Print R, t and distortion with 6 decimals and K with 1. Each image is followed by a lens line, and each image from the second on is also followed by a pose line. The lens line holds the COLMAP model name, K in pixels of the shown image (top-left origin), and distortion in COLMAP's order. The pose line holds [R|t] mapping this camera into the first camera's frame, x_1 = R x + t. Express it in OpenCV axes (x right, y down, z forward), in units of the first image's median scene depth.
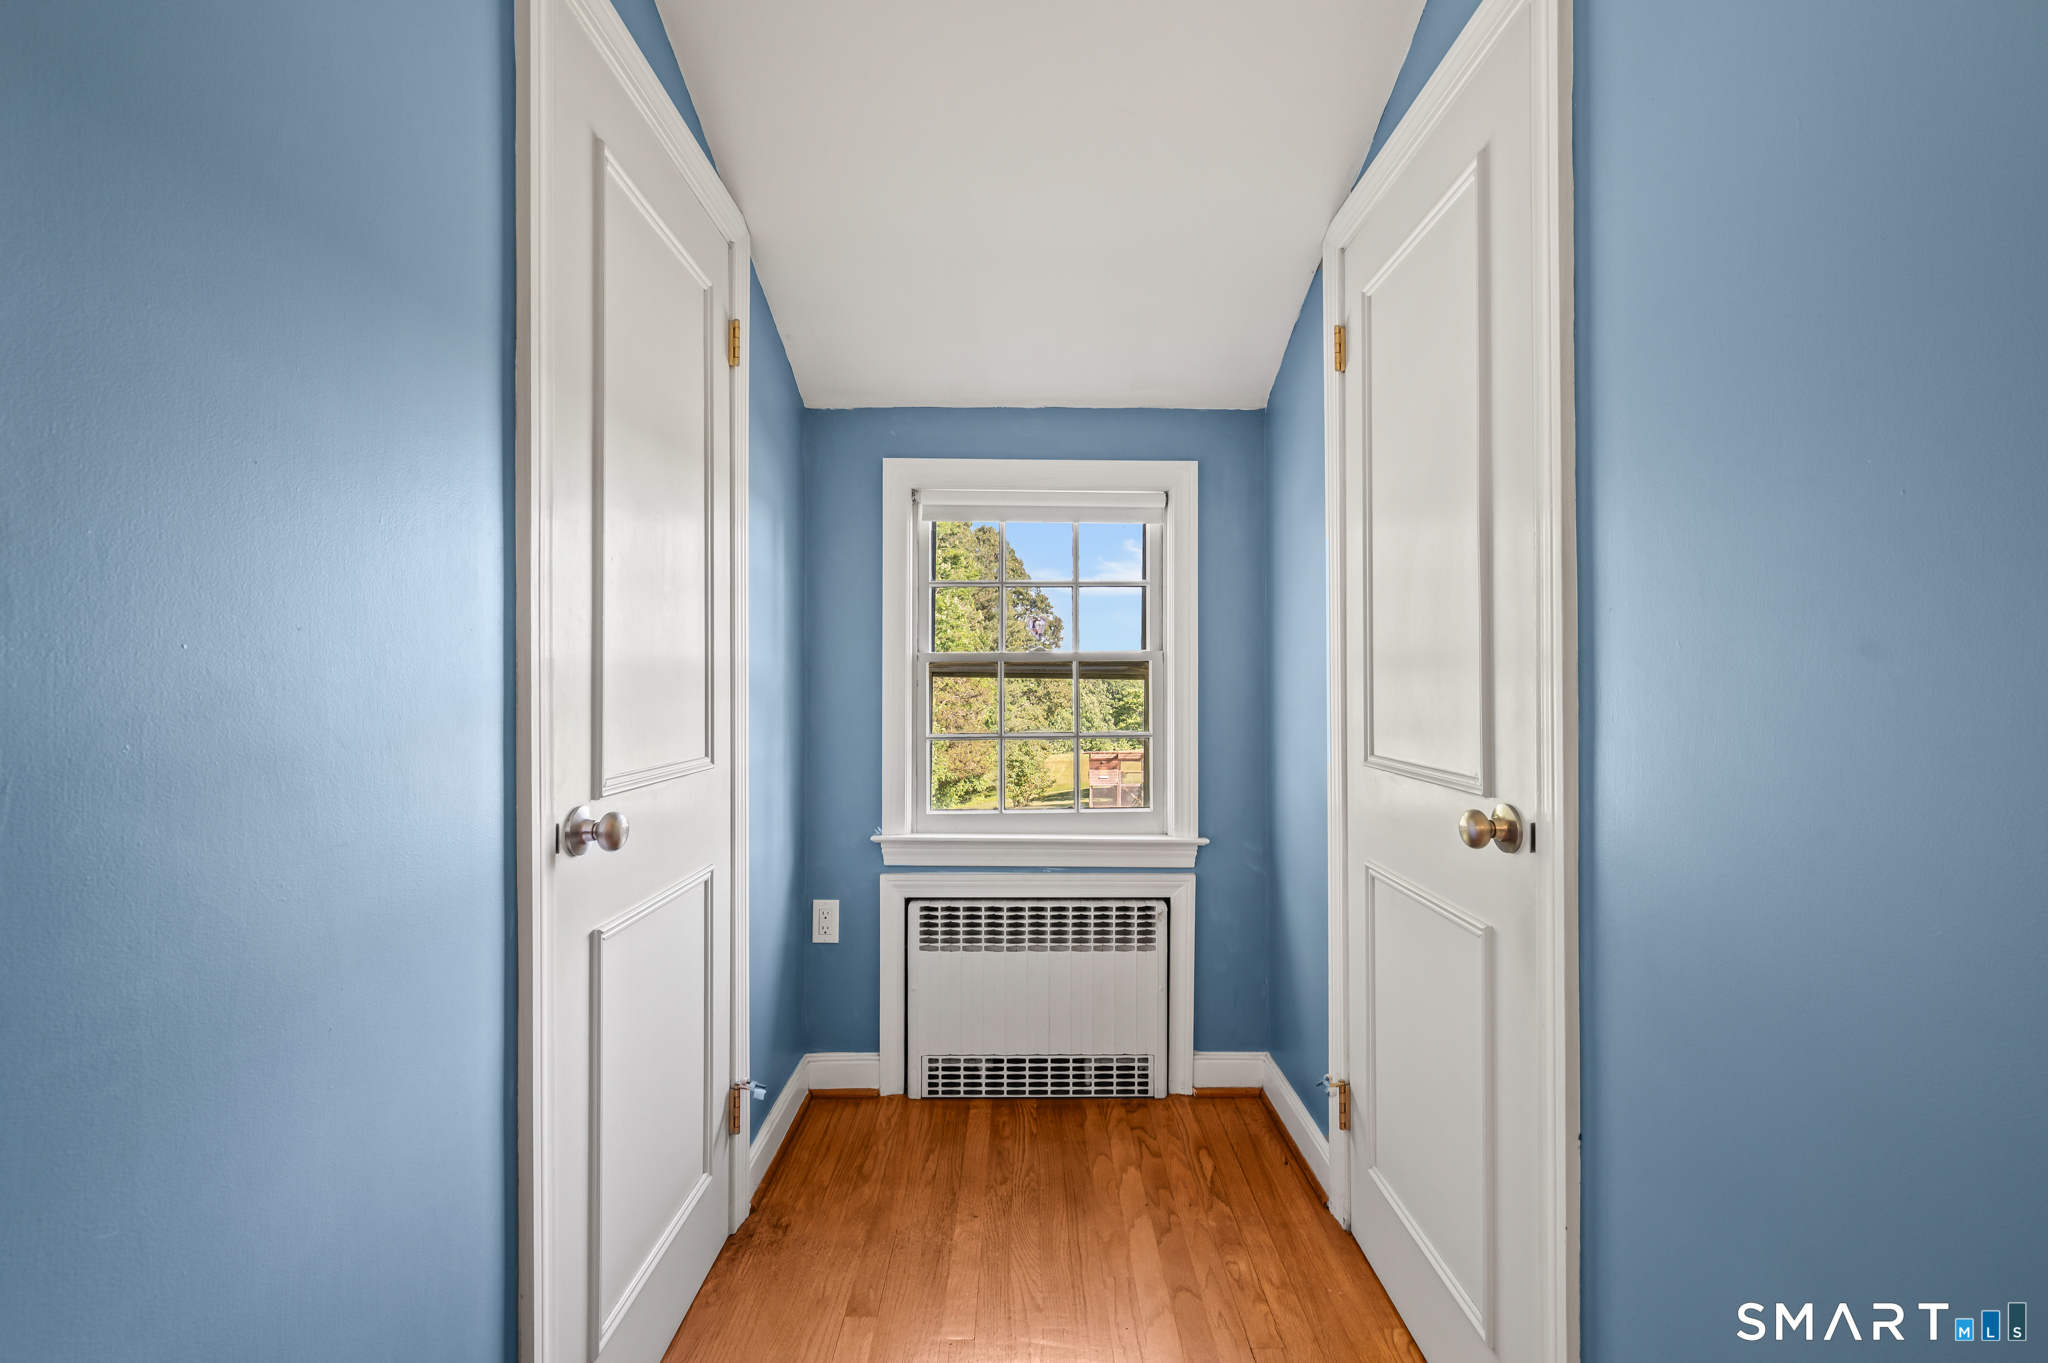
lens RADIAL K [[824.4, 0, 1016.4], [0, 824.4, 673.3], [0, 0, 1]] dist [0.001068, 0.000074]
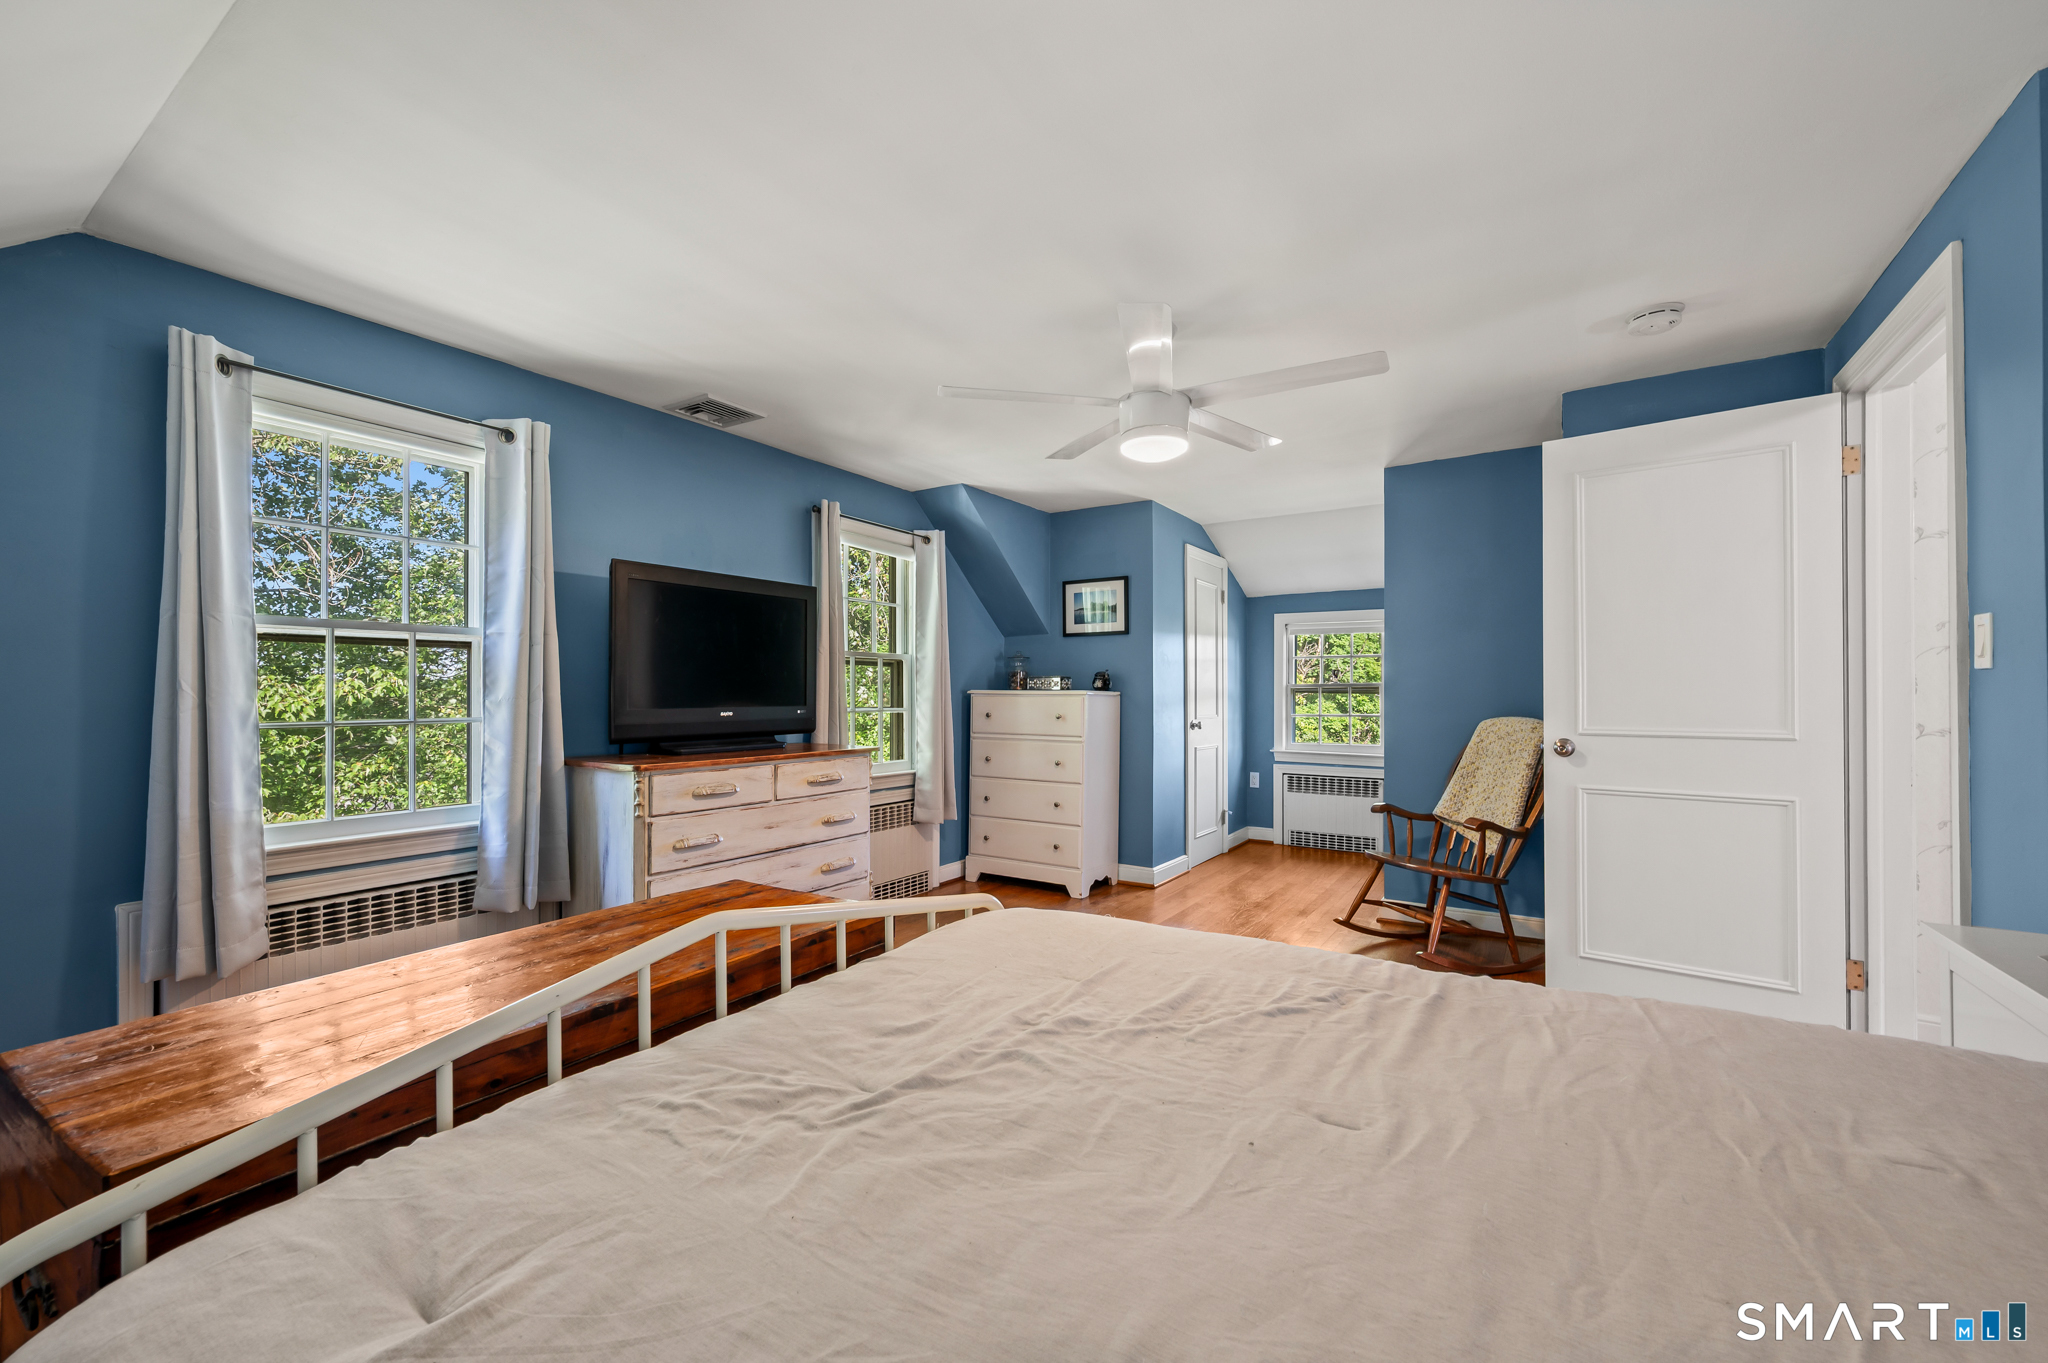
lens RADIAL K [[811.2, 0, 1024.0], [0, 811.2, 681.5], [0, 0, 1]] dist [-0.000136, 0.000107]
pose [[0.852468, -0.010015, -0.522684, 0.550447], [0.001578, 0.999861, -0.016584, 0.009553], [0.522777, 0.013313, 0.852365, -1.778157]]
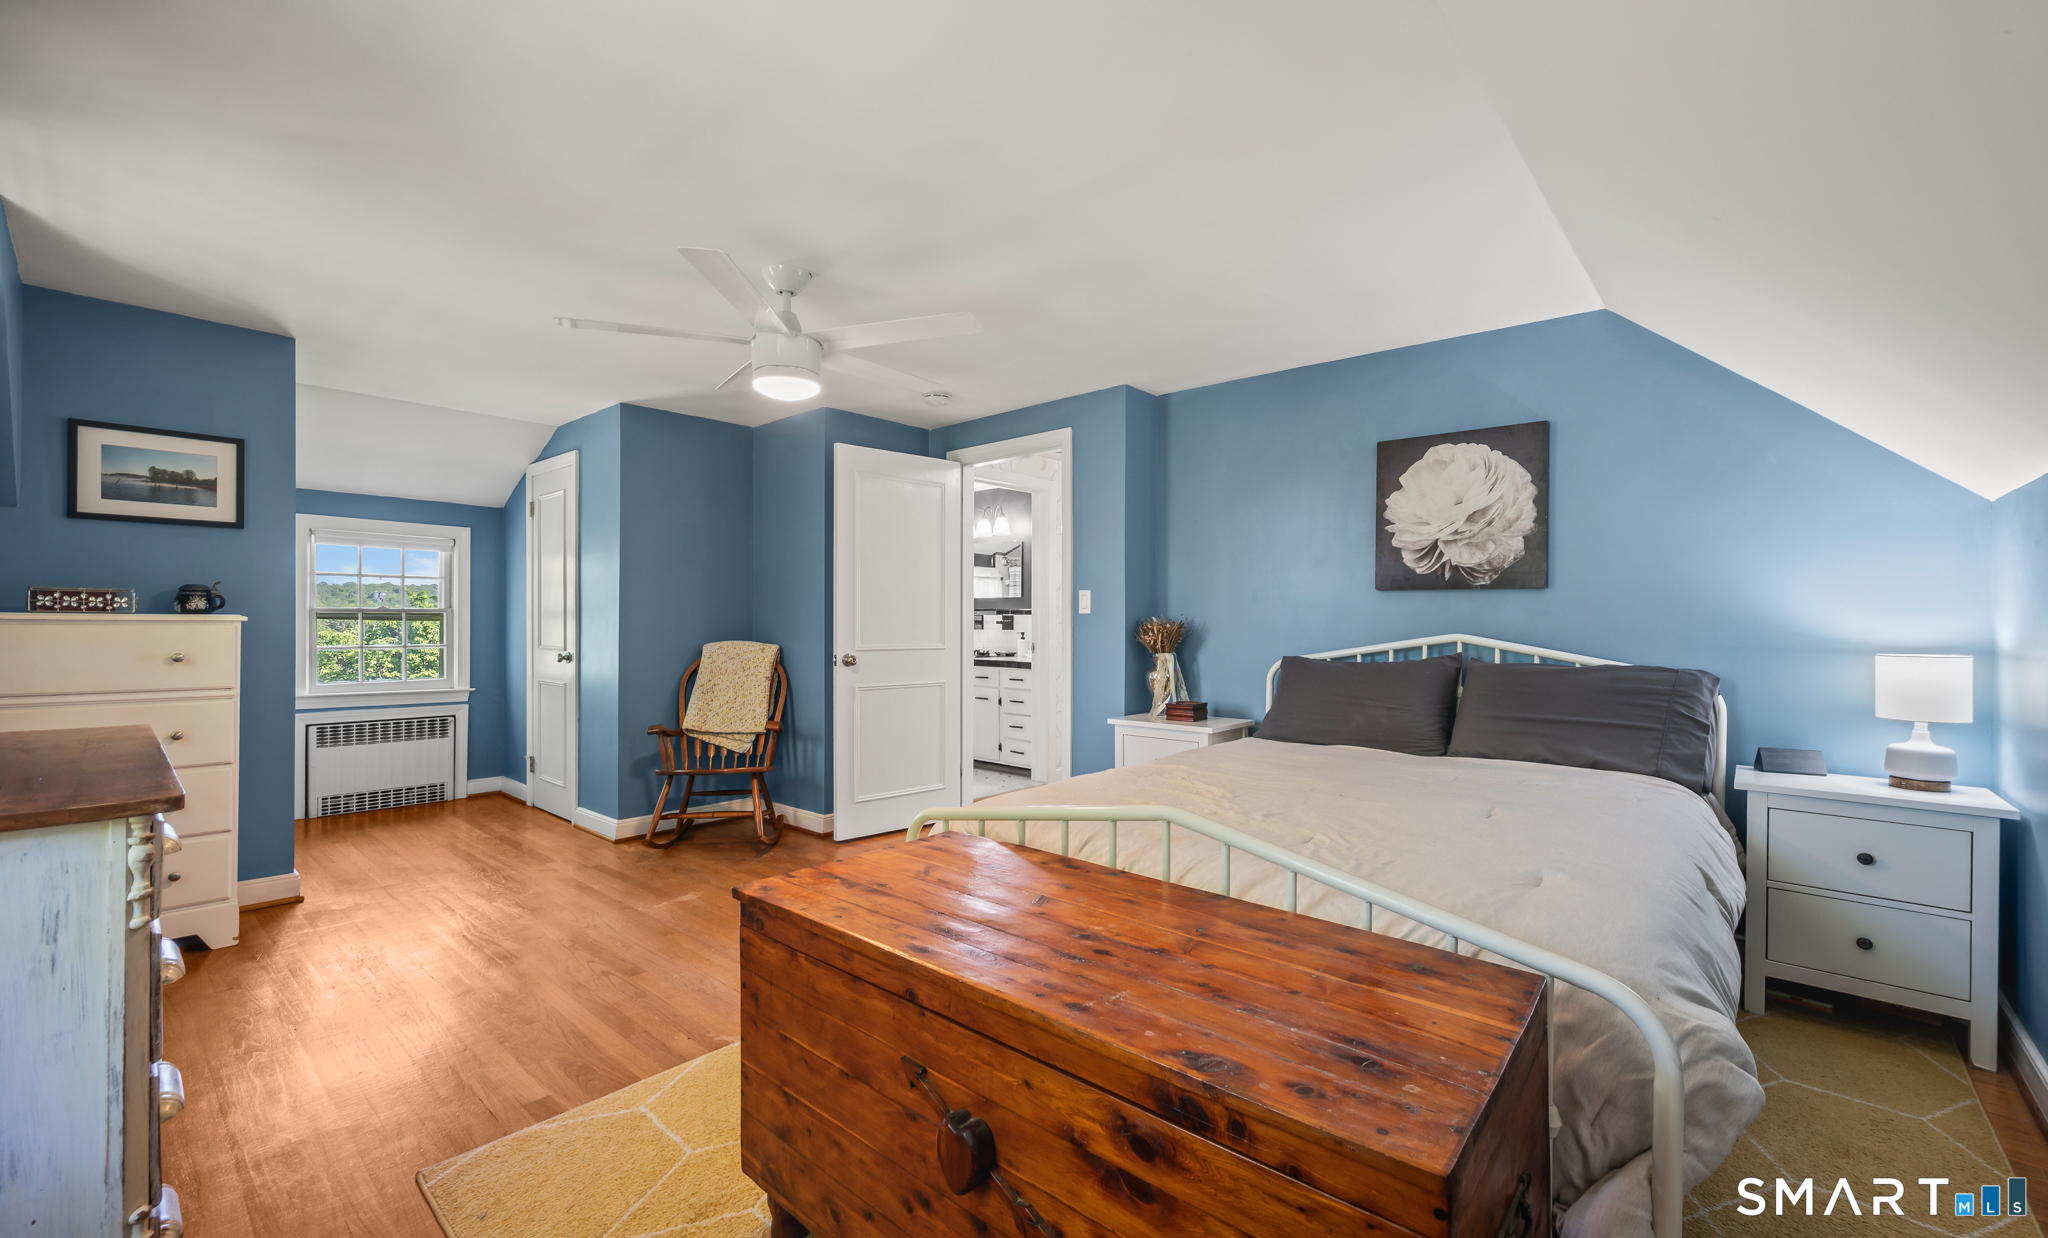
lens RADIAL K [[826.0, 0, 1024.0], [0, 826.0, 619.0], [0, 0, 1]] dist [0.007464, -0.000031]
pose [[0.656814, 0.005558, 0.754032, -0.533479], [-0.003023, 0.999984, -0.004738, 0.007777], [-0.754046, 0.000832, 0.656821, -1.773191]]
